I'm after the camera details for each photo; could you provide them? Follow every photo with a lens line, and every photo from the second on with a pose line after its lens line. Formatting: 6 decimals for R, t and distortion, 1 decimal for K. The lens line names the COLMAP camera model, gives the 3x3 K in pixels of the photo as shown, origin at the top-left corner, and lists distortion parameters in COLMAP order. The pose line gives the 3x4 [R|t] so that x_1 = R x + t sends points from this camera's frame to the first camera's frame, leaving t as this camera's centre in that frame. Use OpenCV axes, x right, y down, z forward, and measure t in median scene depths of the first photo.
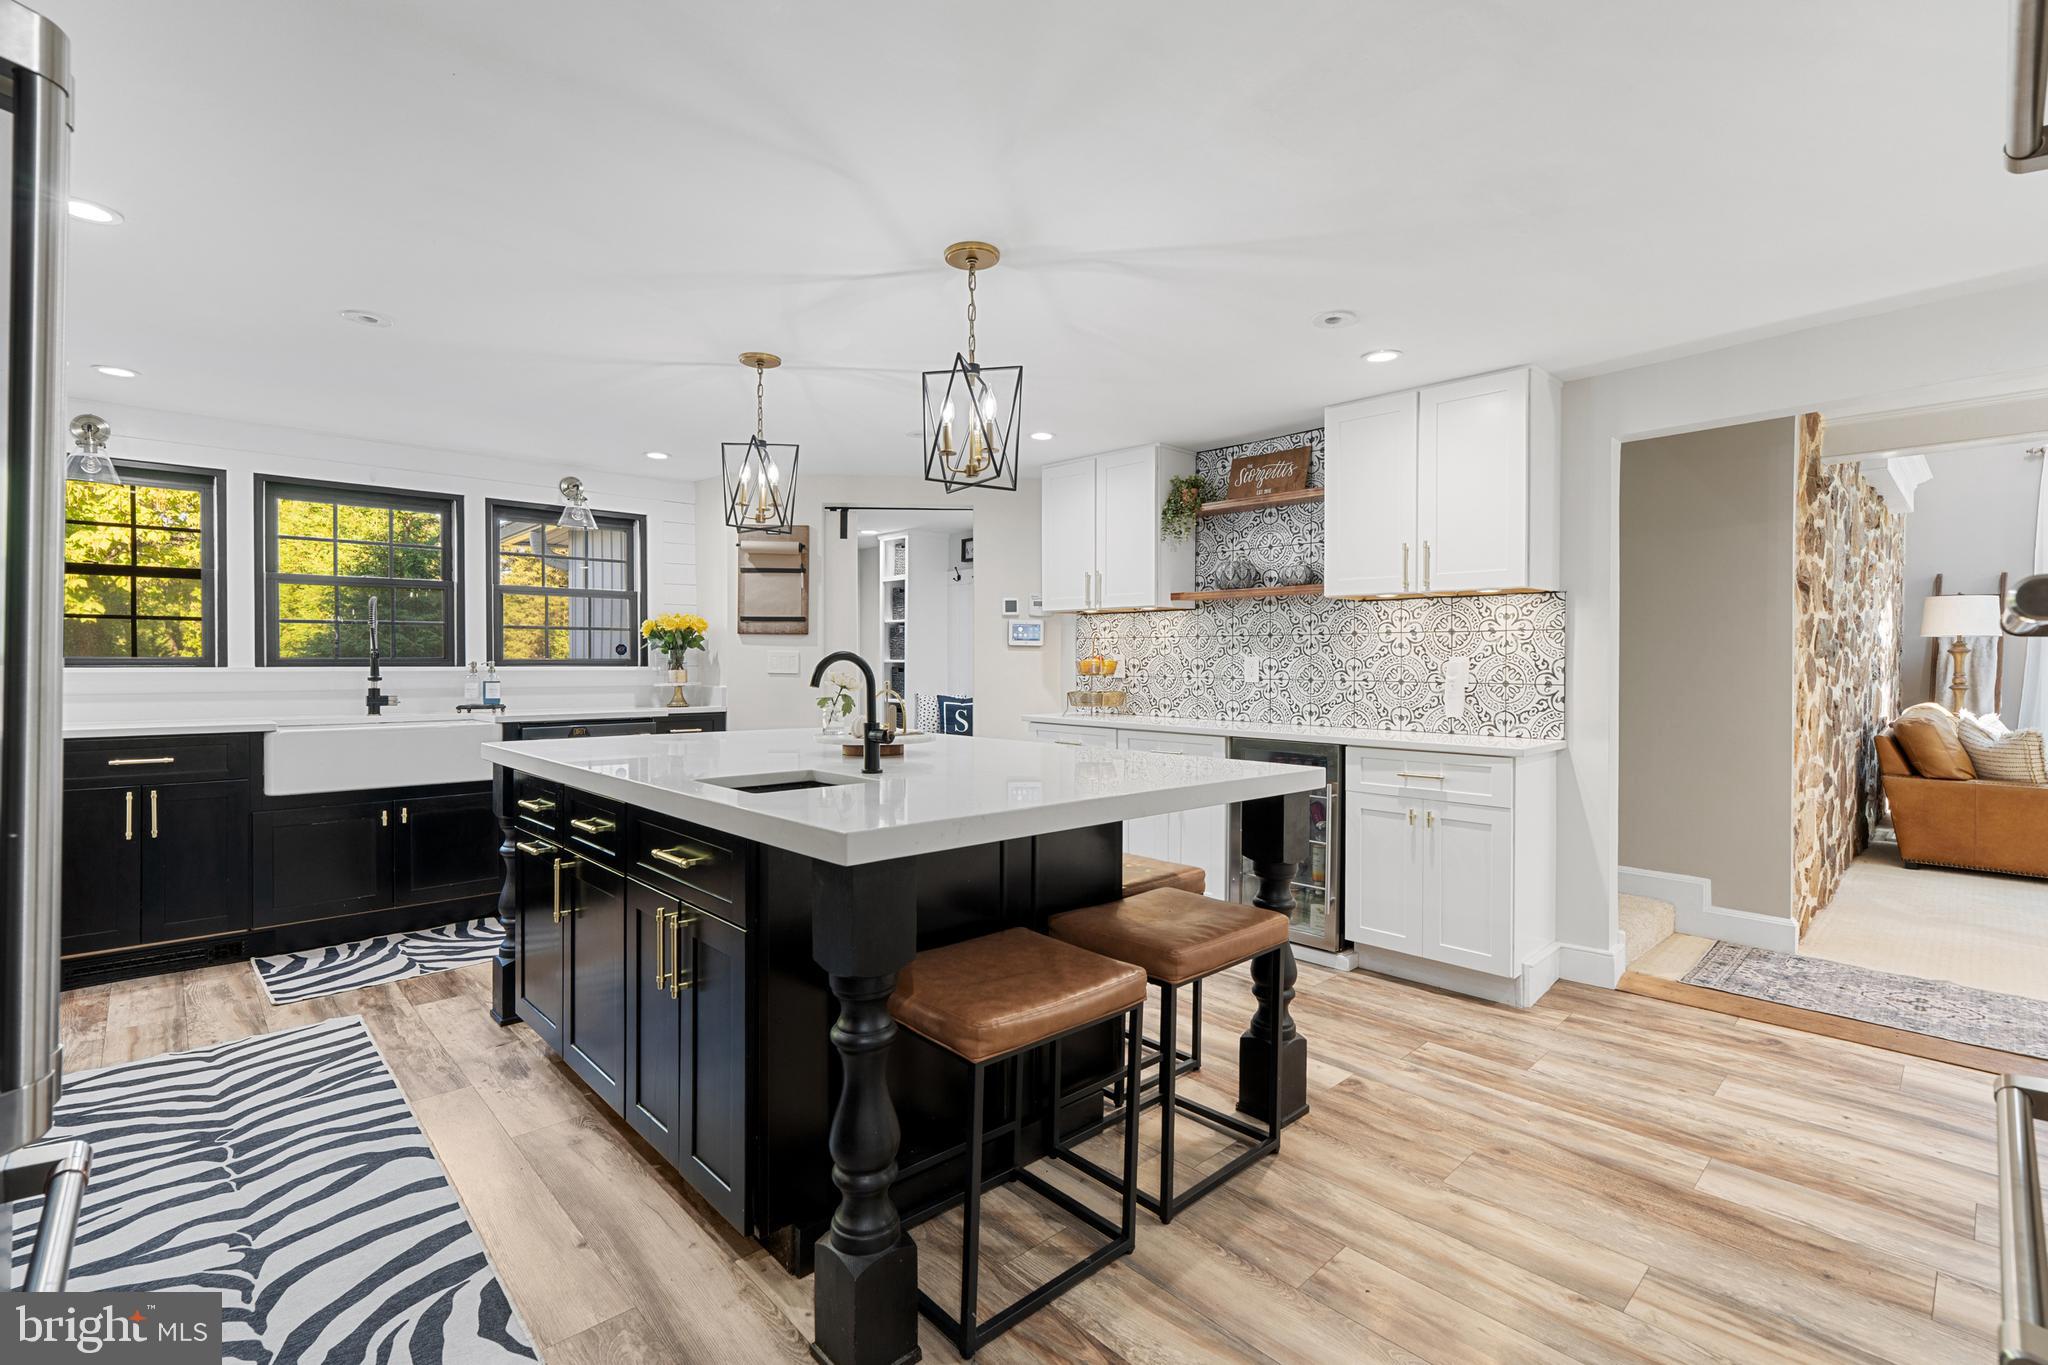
lens RADIAL K [[916.4, 0, 1014.7], [0, 916.4, 681.5], [0, 0, 1]] dist [0.002211, 0.000342]
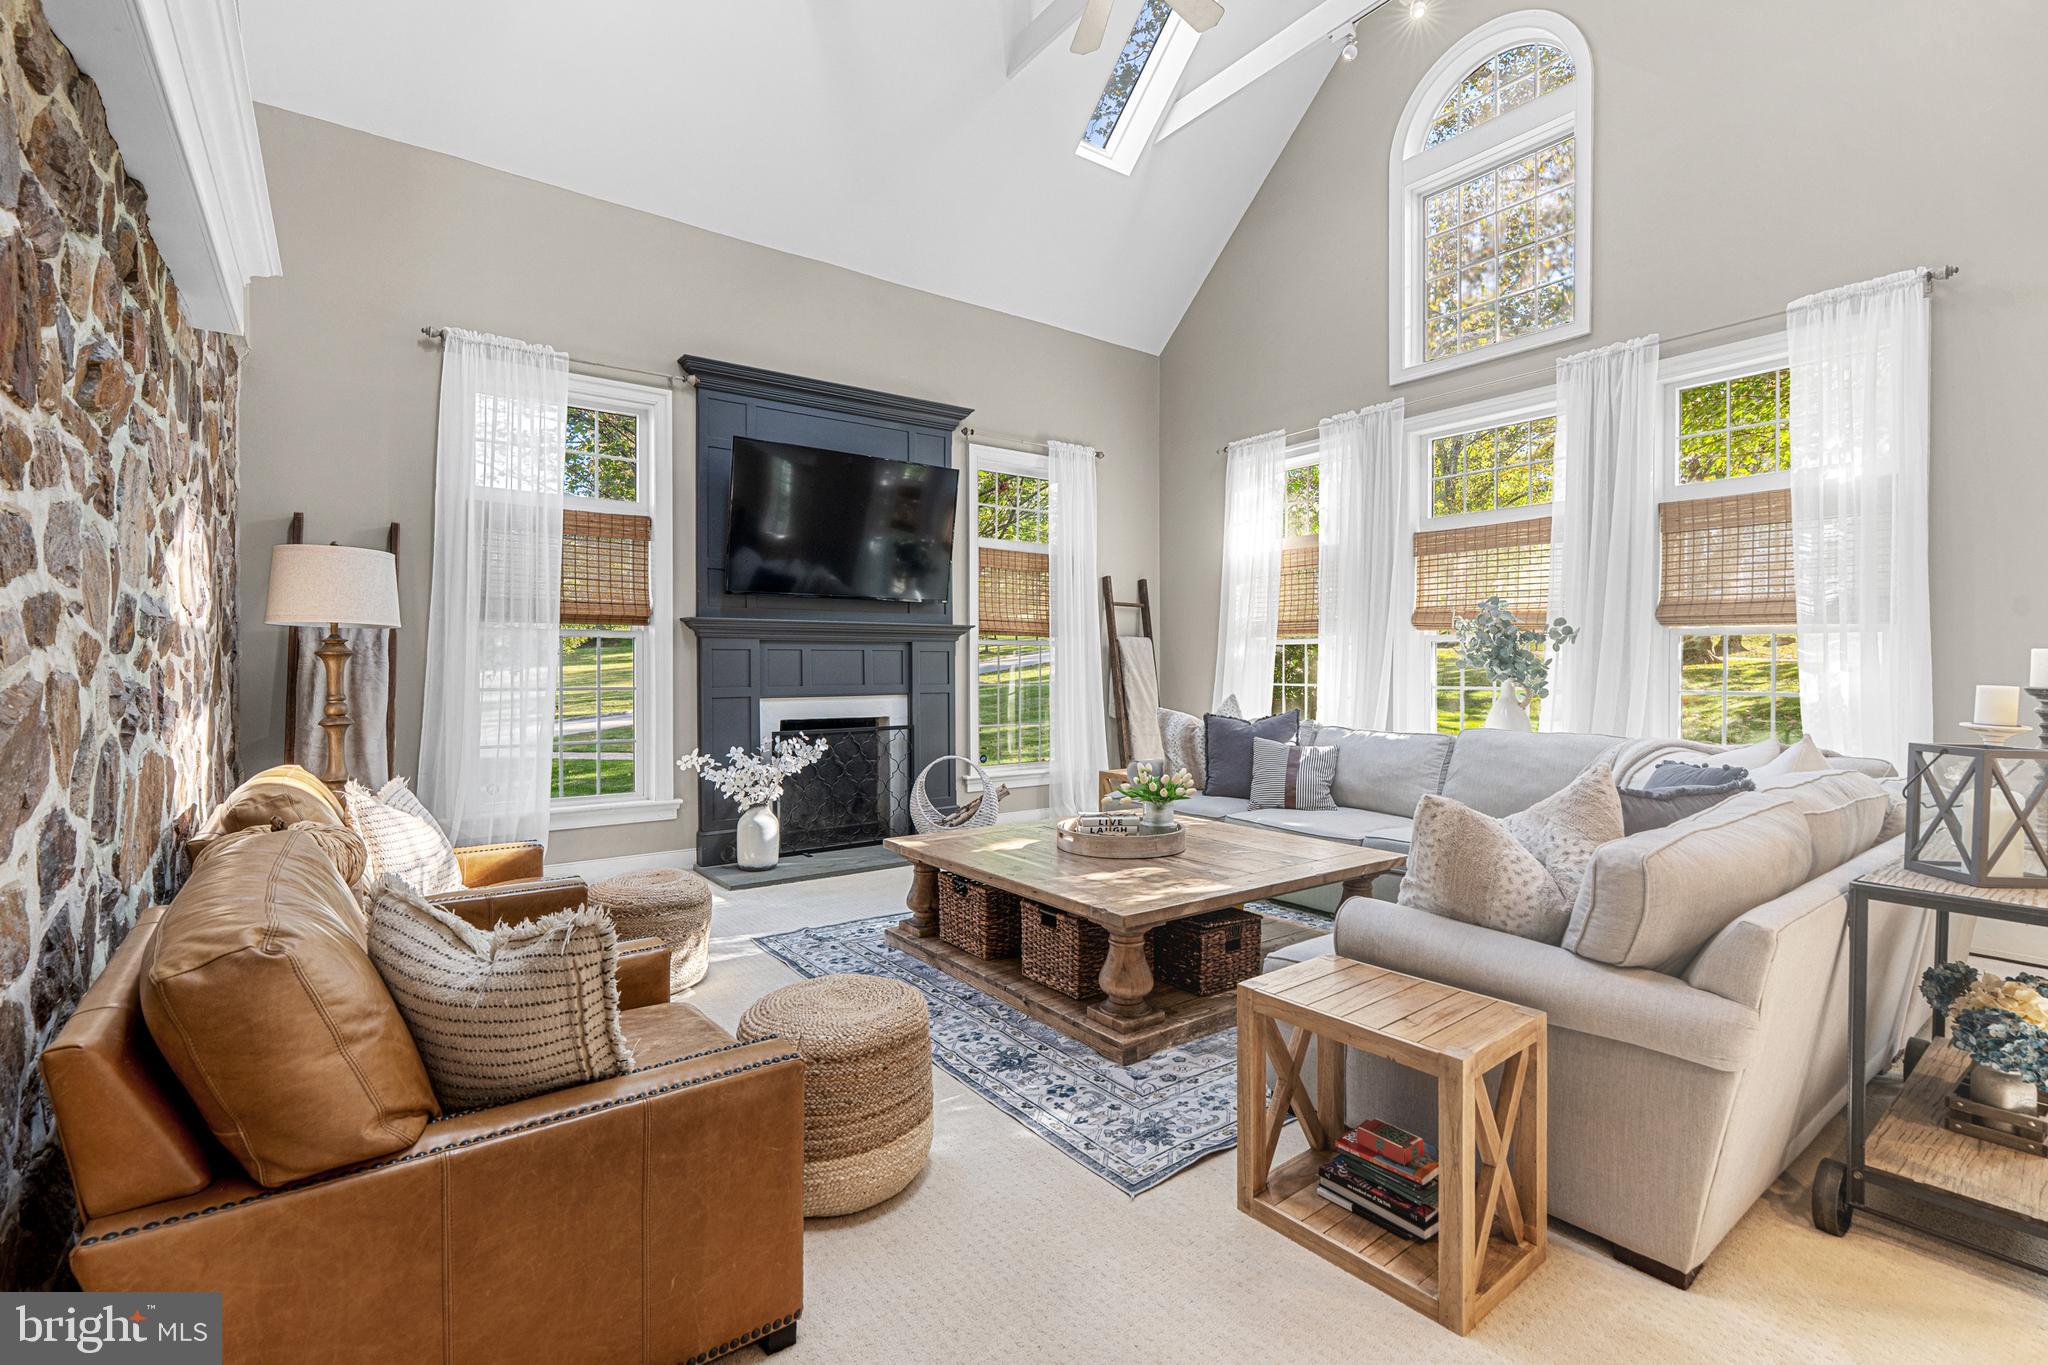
lens RADIAL K [[916.4, 0, 1017.8], [0, 916.4, 683.0], [0, 0, 1]] dist [0.002211, 0.000342]
pose [[0.116256, -0.010291, 0.993166, 0.557279], [0.009274, 0.999914, 0.009275, -0.017140], [-0.993176, 0.008132, 0.116341, 0.556390]]
